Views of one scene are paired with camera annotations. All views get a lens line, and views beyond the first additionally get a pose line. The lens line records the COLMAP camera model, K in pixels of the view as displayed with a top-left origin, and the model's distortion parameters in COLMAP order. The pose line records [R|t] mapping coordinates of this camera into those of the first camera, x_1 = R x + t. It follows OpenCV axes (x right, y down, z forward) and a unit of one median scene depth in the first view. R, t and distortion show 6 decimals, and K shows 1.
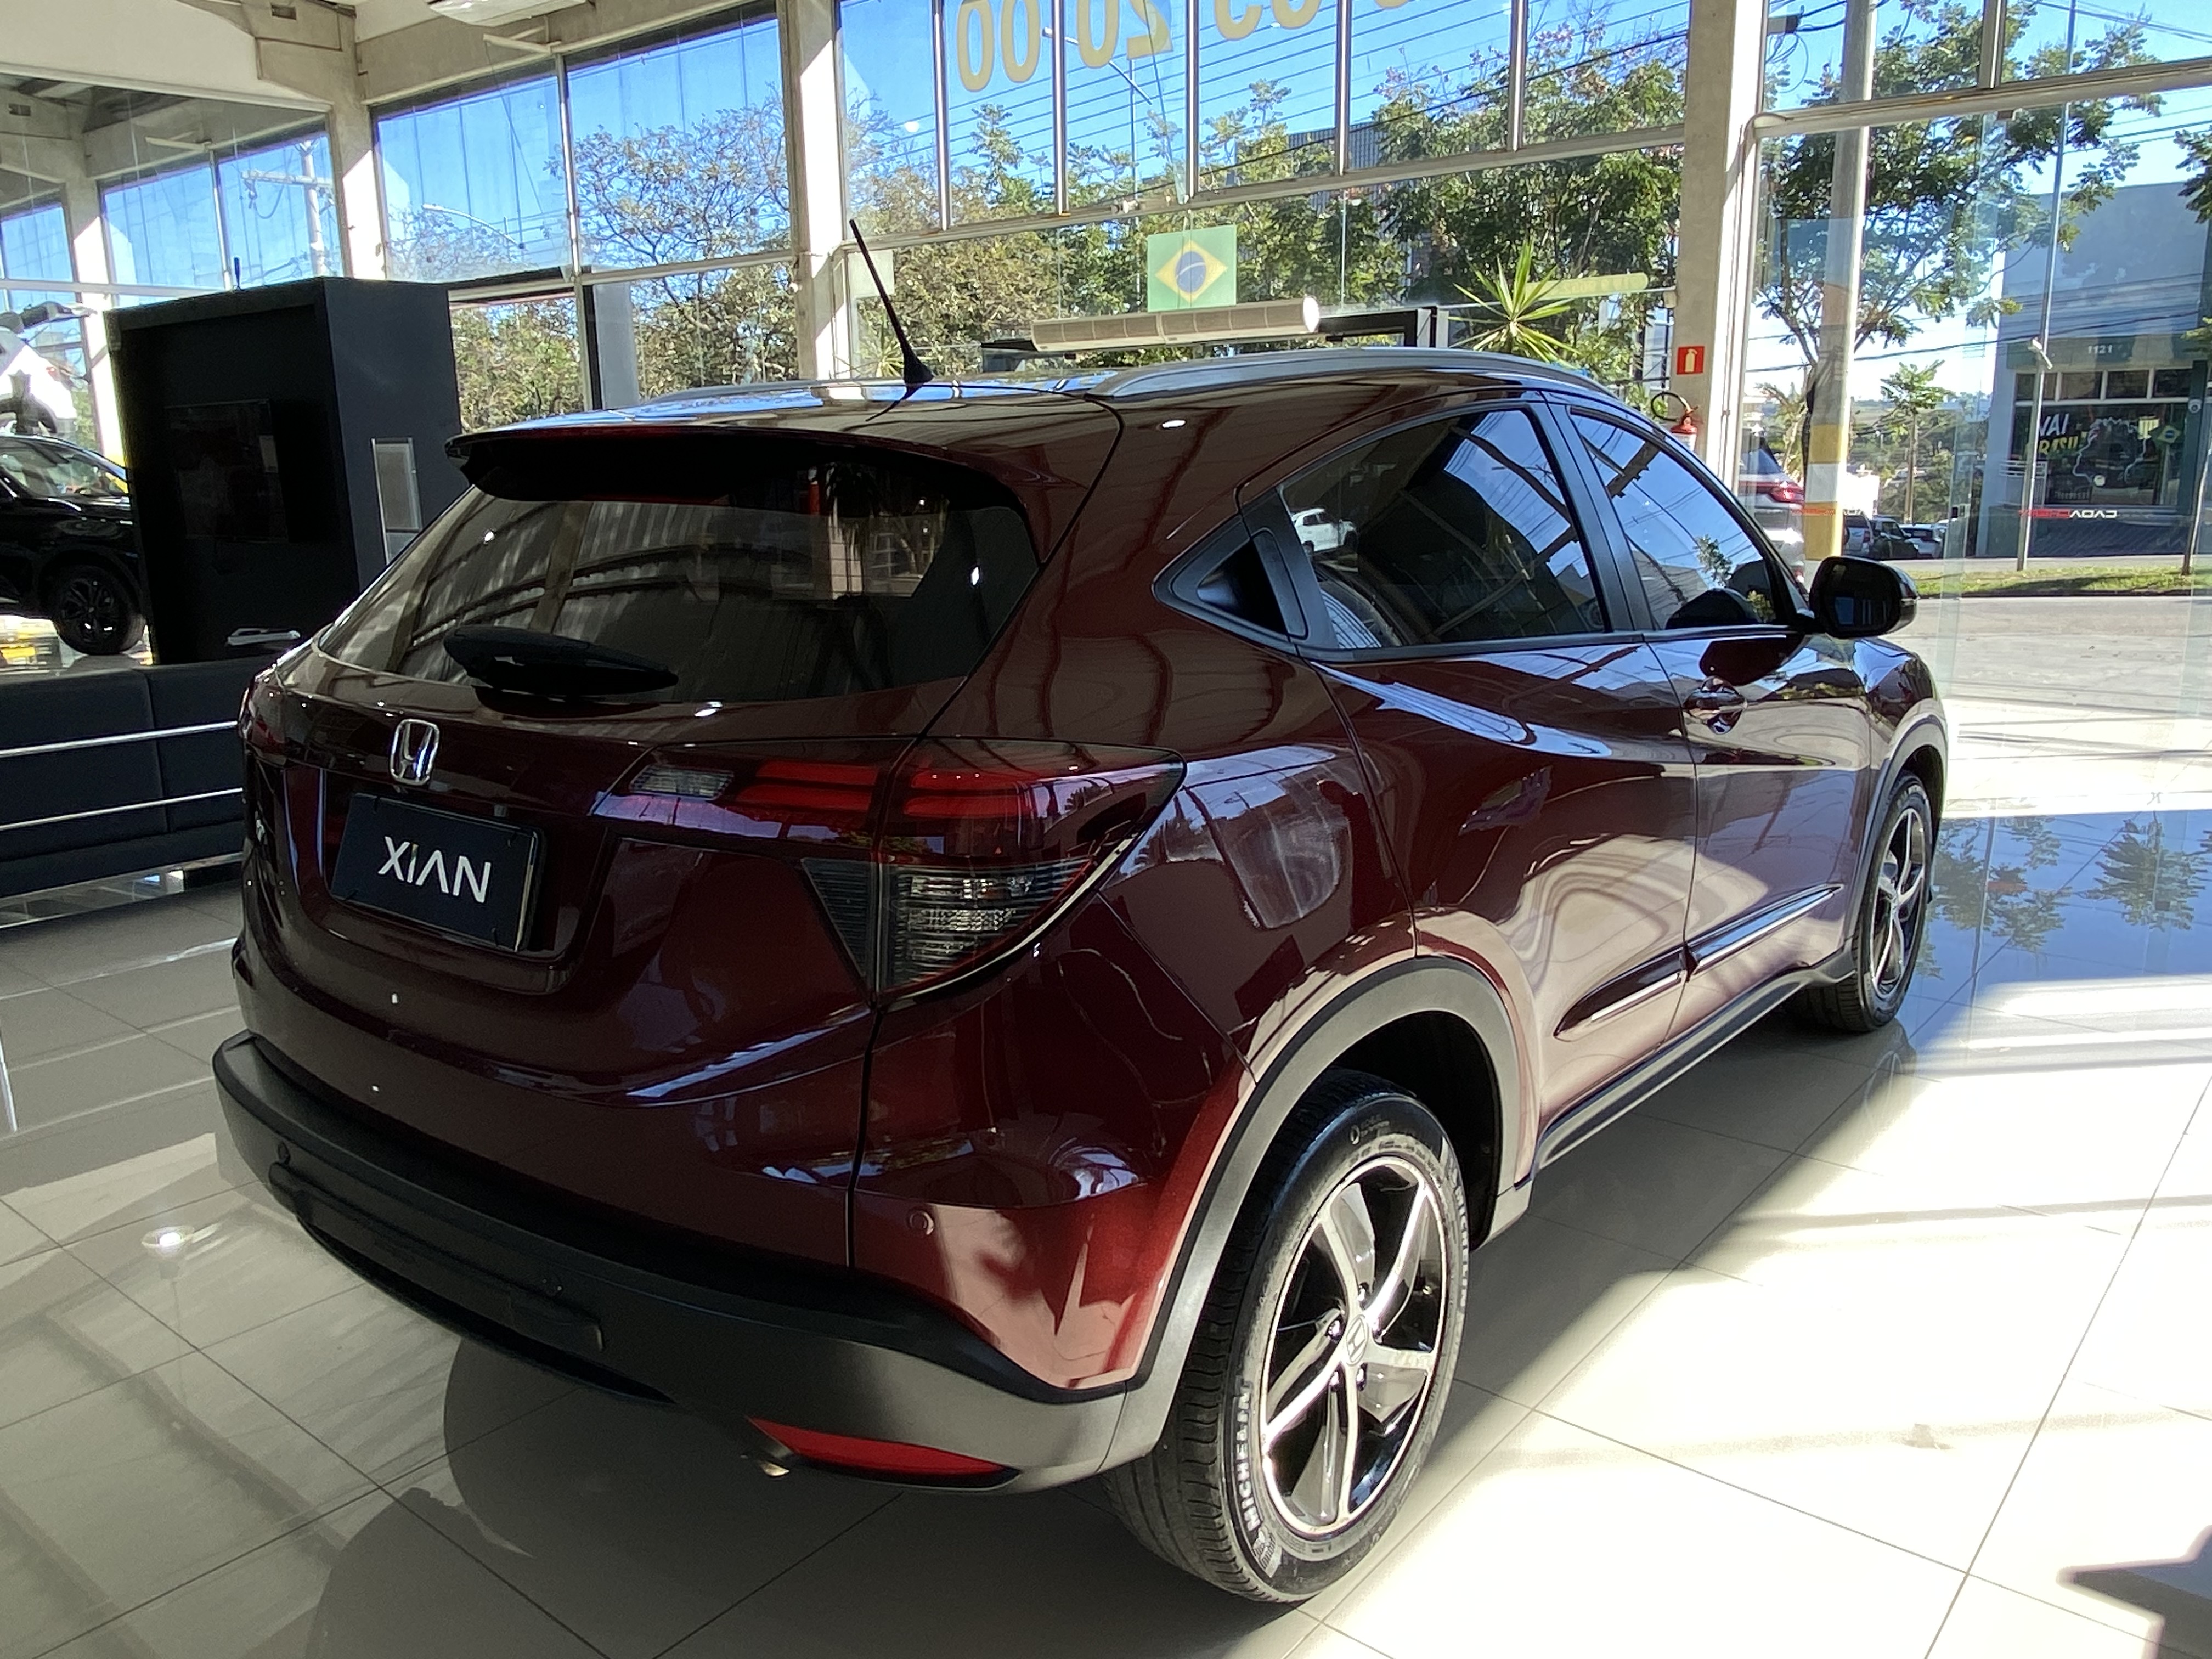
lens RADIAL K [[1671.2, 0, 1101.7], [0, 1671.2, 796.2], [0, 0, 1]] dist [0.066245, -0.075476]
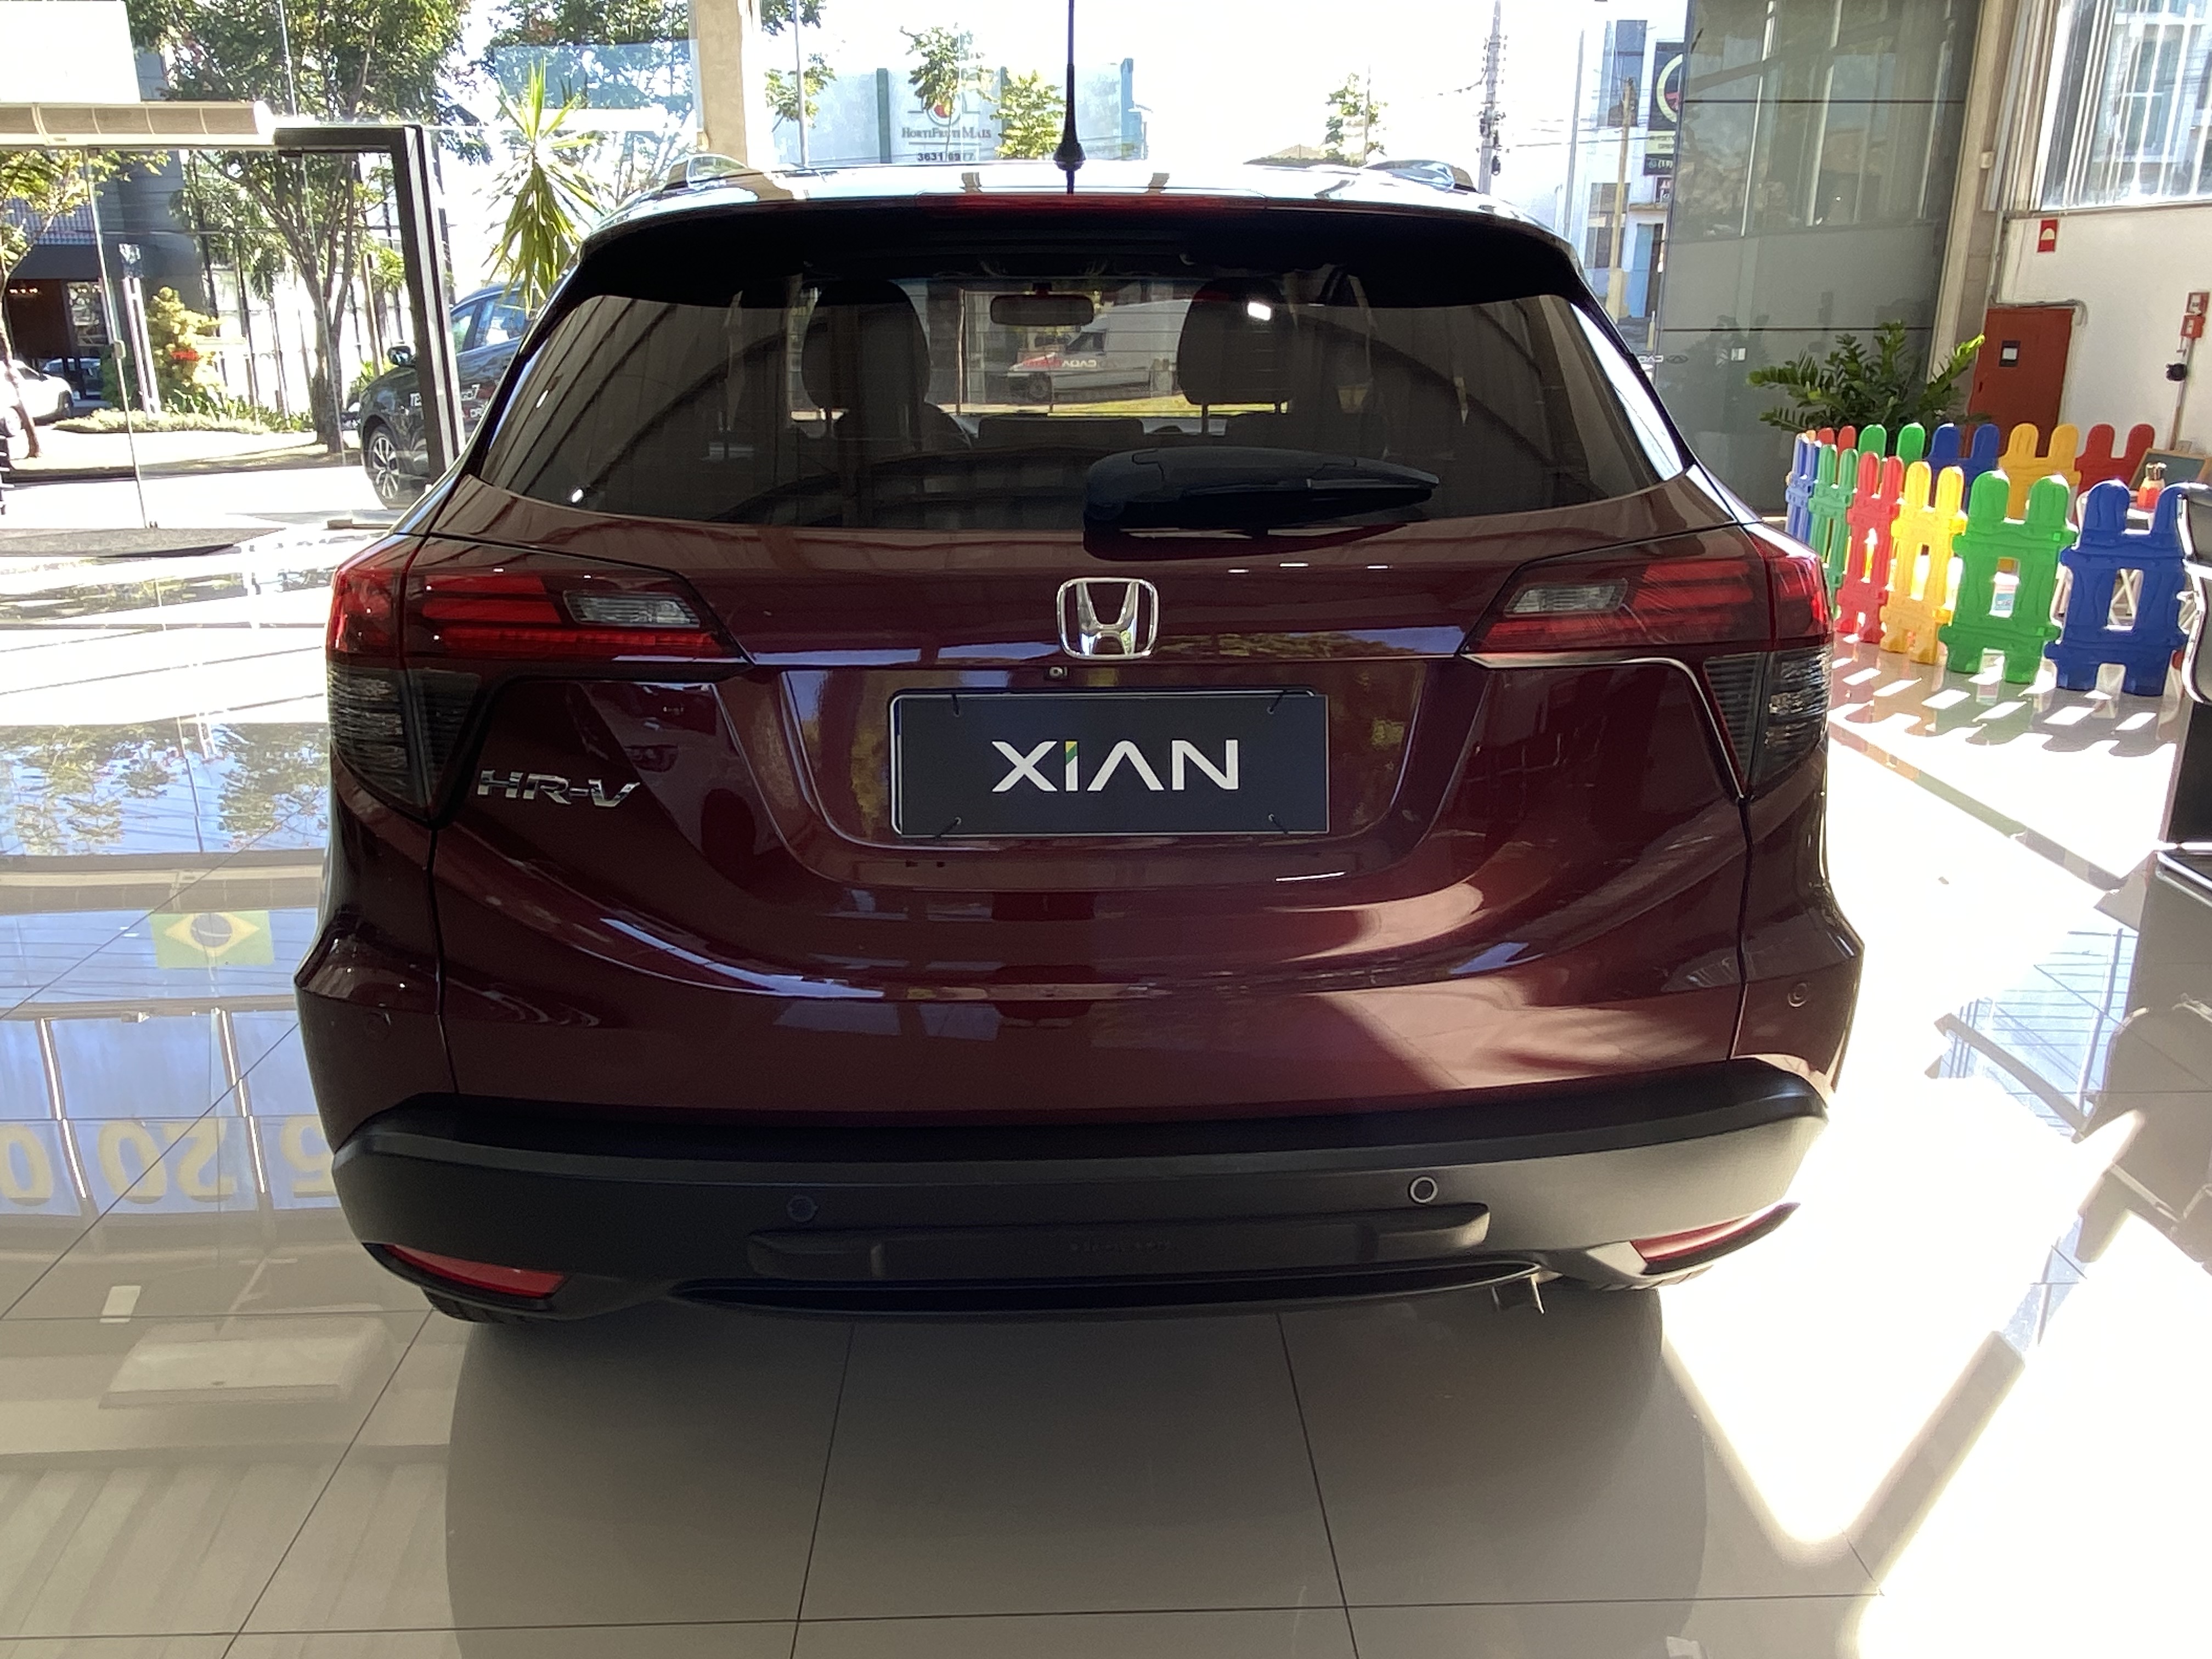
lens RADIAL K [[1637.9, 0, 1106.0], [0, 1637.9, 829.5], [0, 0, 1]] dist [0.064571, -0.077927]
pose [[0.744468, -0.190435, 0.639923, -0.195242], [0.124004, 0.981222, 0.147740, -0.009029], [-0.656041, -0.030635, 0.754103, 0.092370]]
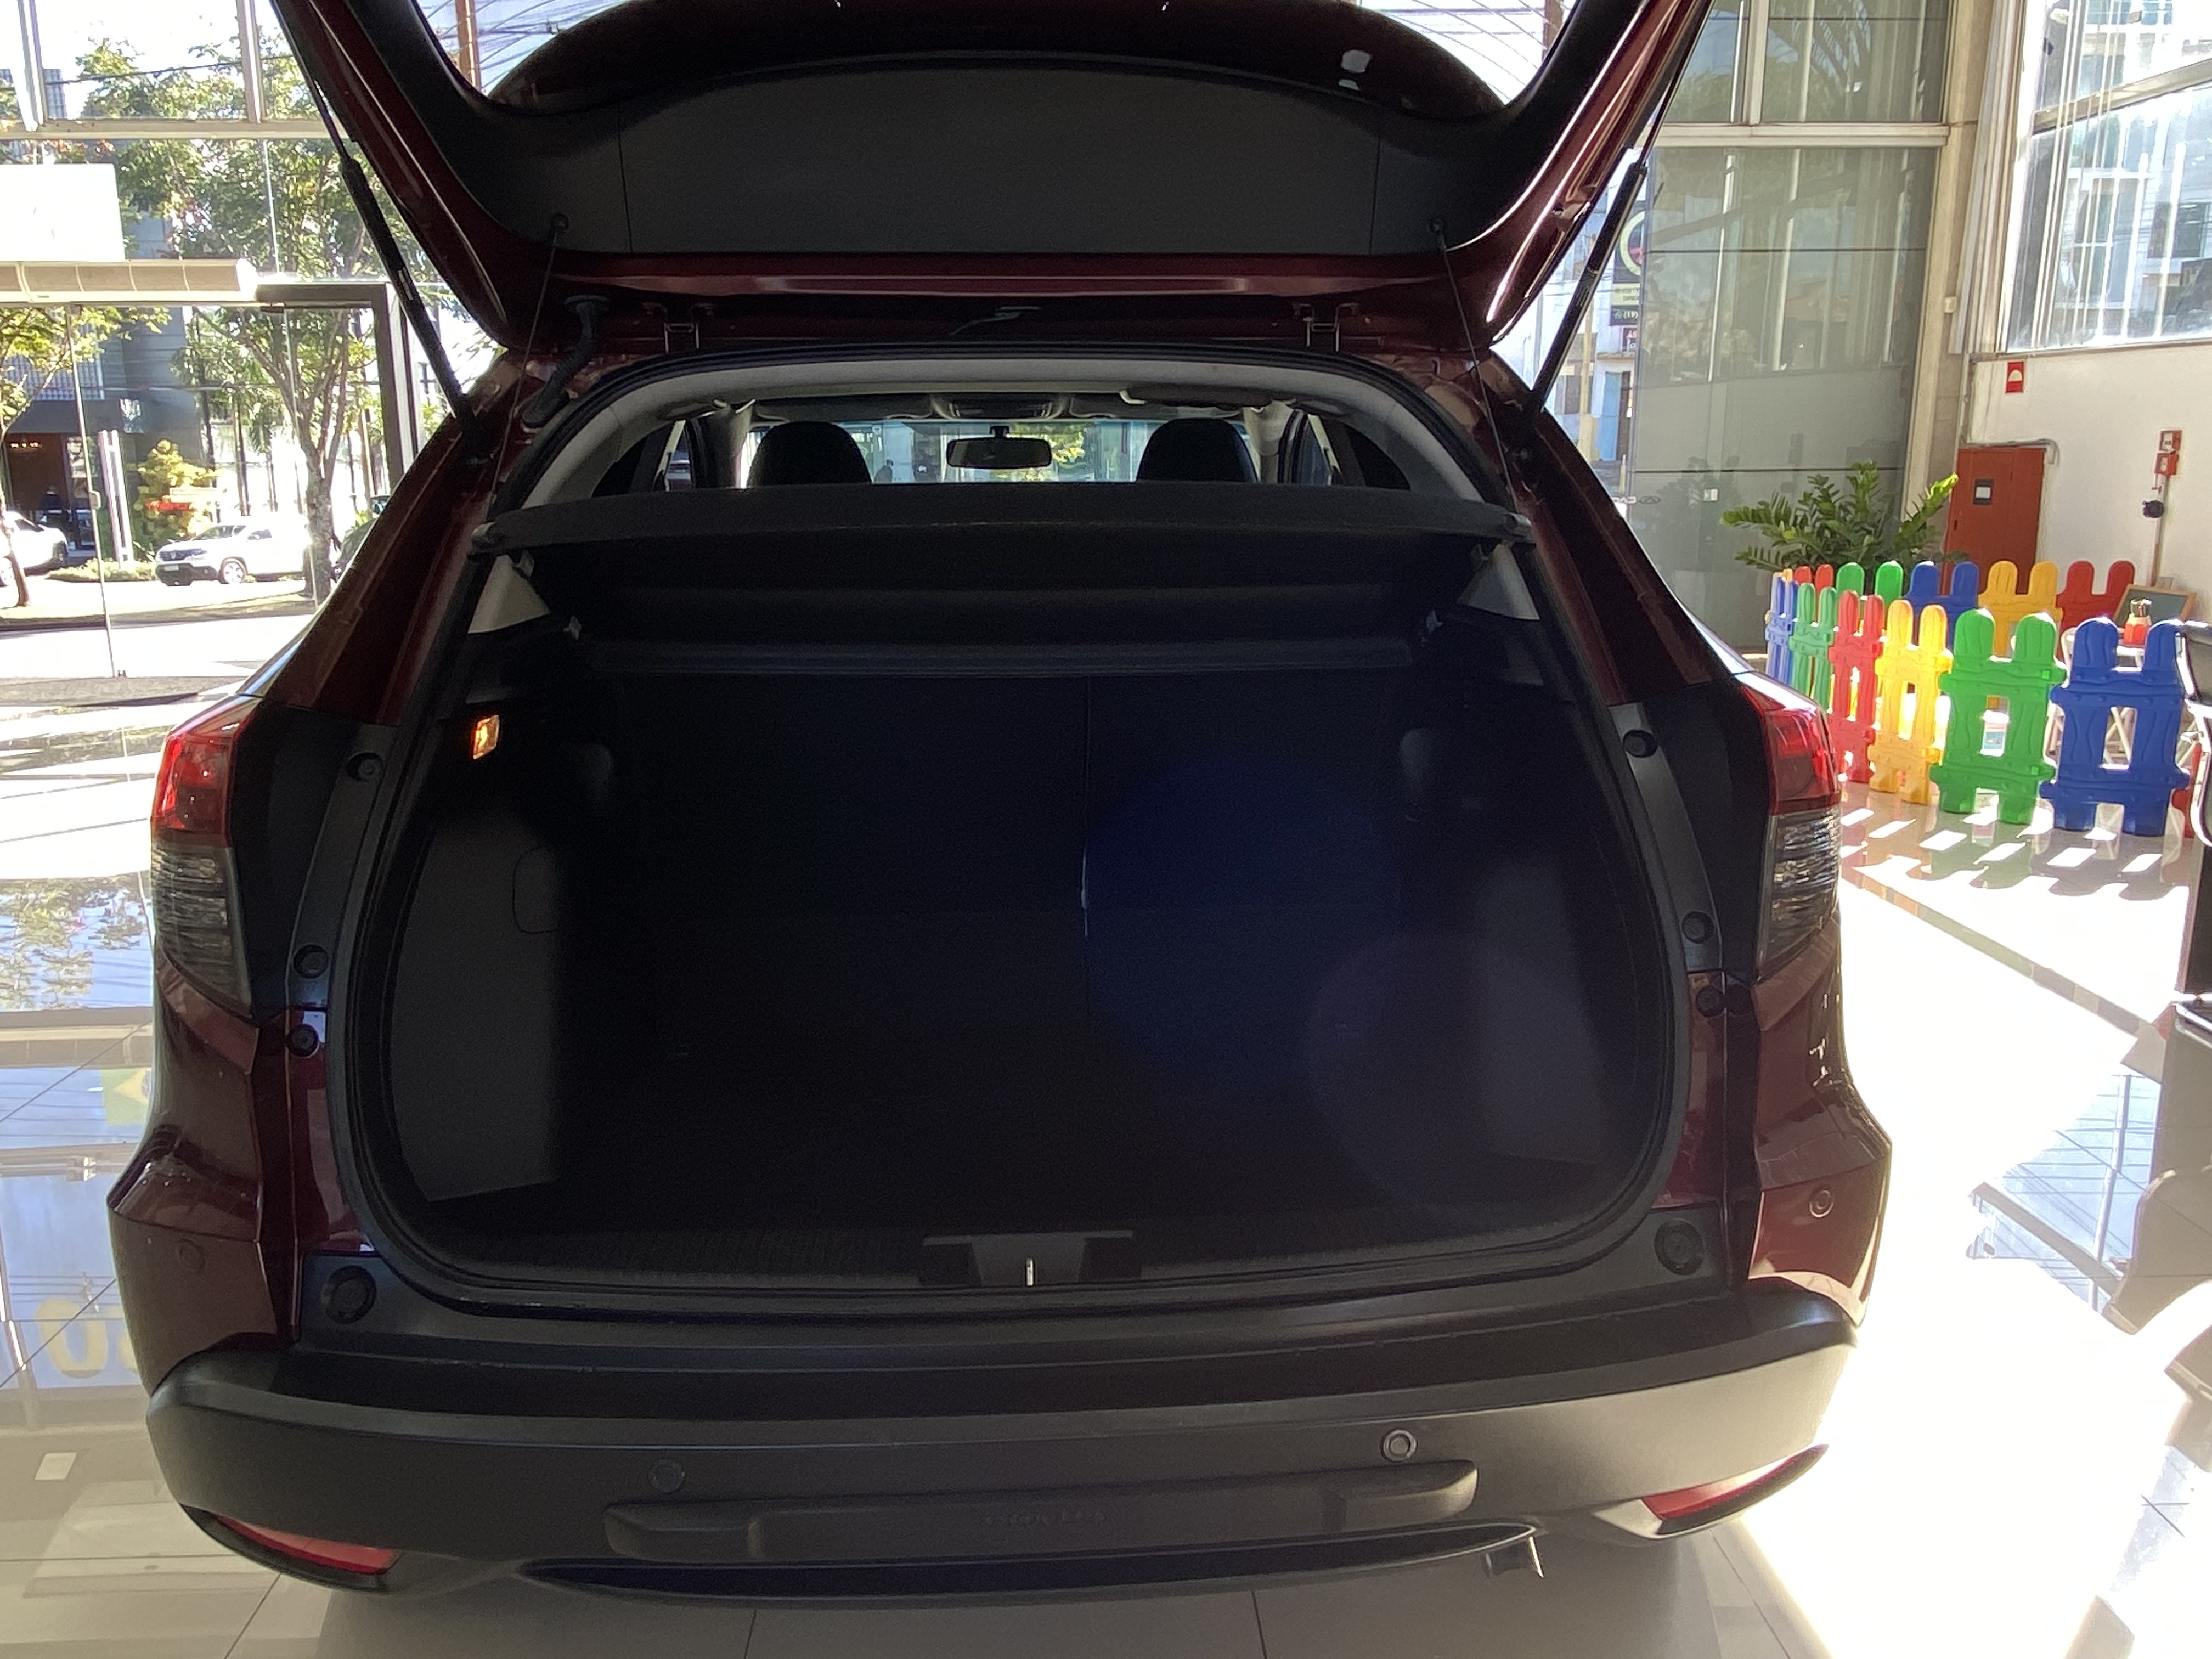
lens RADIAL K [[1636.6, 0, 1097.1], [0, 1636.6, 822.6], [0, 0, 1]] dist [0.080426, -0.104828]
pose [[0.741816, -0.139417, 0.655951, -0.174751], [0.130759, 0.989447, 0.062423, -0.010560], [-0.657731, 0.039465, 0.752218, 0.104623]]
